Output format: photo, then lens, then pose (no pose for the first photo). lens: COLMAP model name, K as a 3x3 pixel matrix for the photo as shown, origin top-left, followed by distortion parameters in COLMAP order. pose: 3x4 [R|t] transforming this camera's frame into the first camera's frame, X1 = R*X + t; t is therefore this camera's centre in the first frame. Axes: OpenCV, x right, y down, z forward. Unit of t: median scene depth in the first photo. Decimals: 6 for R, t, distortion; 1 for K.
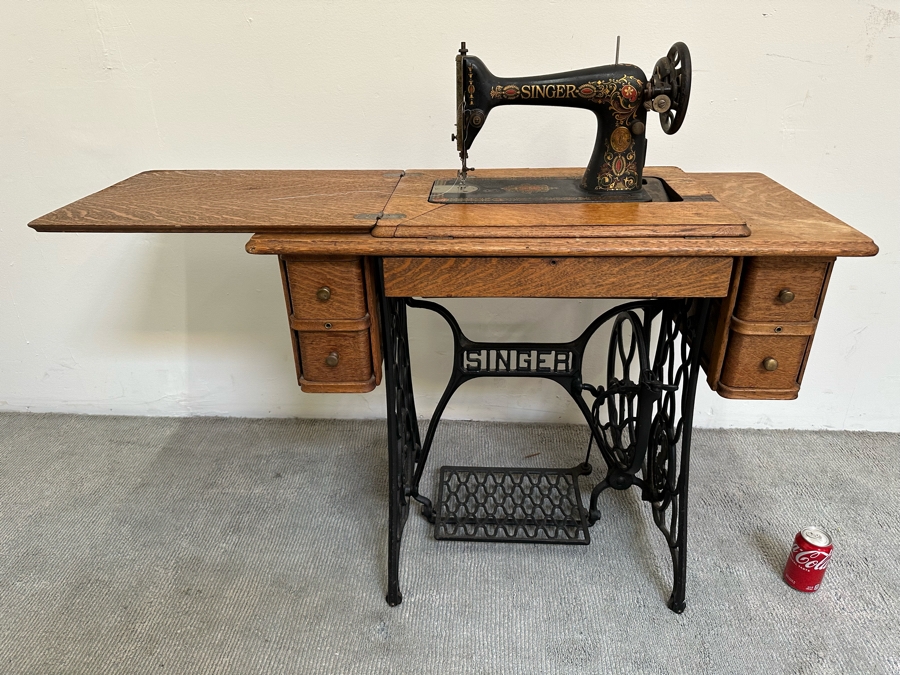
lens RADIAL K [[632.0, 0, 451.3], [0, 632.0, 339.7], [0, 0, 1]] dist [0.066341, -0.077437]
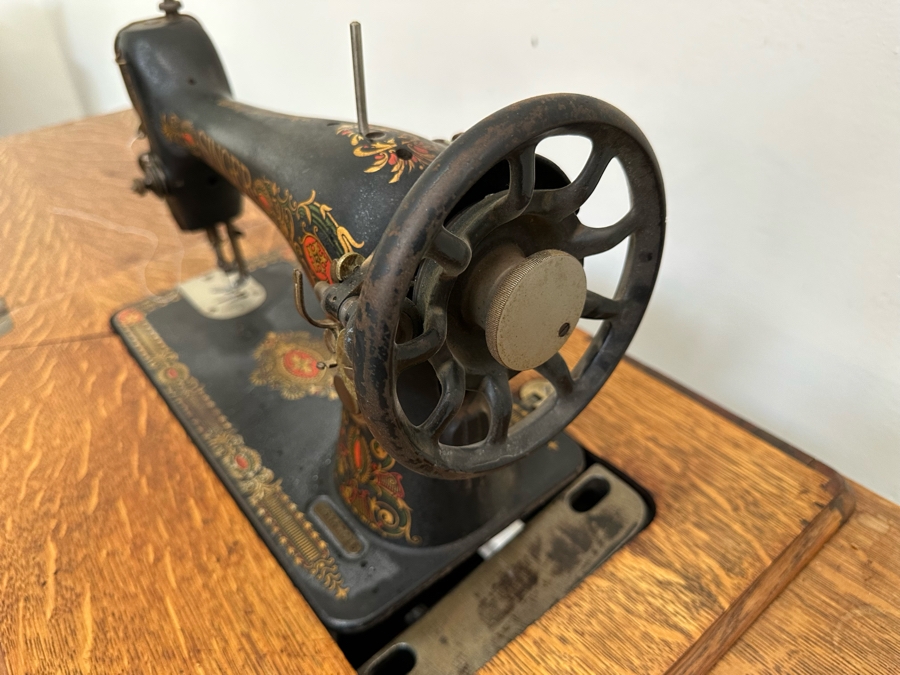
lens RADIAL K [[657.0, 0, 429.5], [0, 657.0, 336.8], [0, 0, 1]] dist [-0.013214, -0.008542]
pose [[0.660493, 0.421155, -0.621592, 0.397545], [-0.292171, 0.906787, 0.303931, -0.373352], [0.691654, -0.019133, 0.721976, 0.694350]]
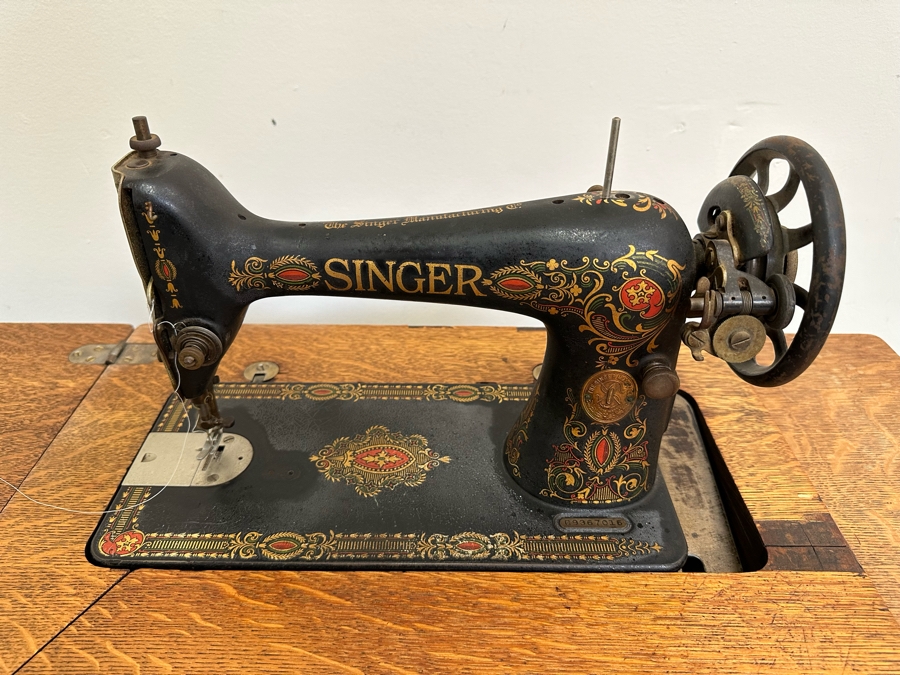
lens RADIAL K [[647.0, 0, 449.3], [0, 647.0, 339.5], [0, 0, 1]] dist [0.017058, -0.029312]
pose [[0.998214, -0.006342, 0.059404, 0.131262], [-0.001326, 0.991753, 0.128154, -0.336686], [-0.059727, -0.128004, 0.989974, 0.553224]]
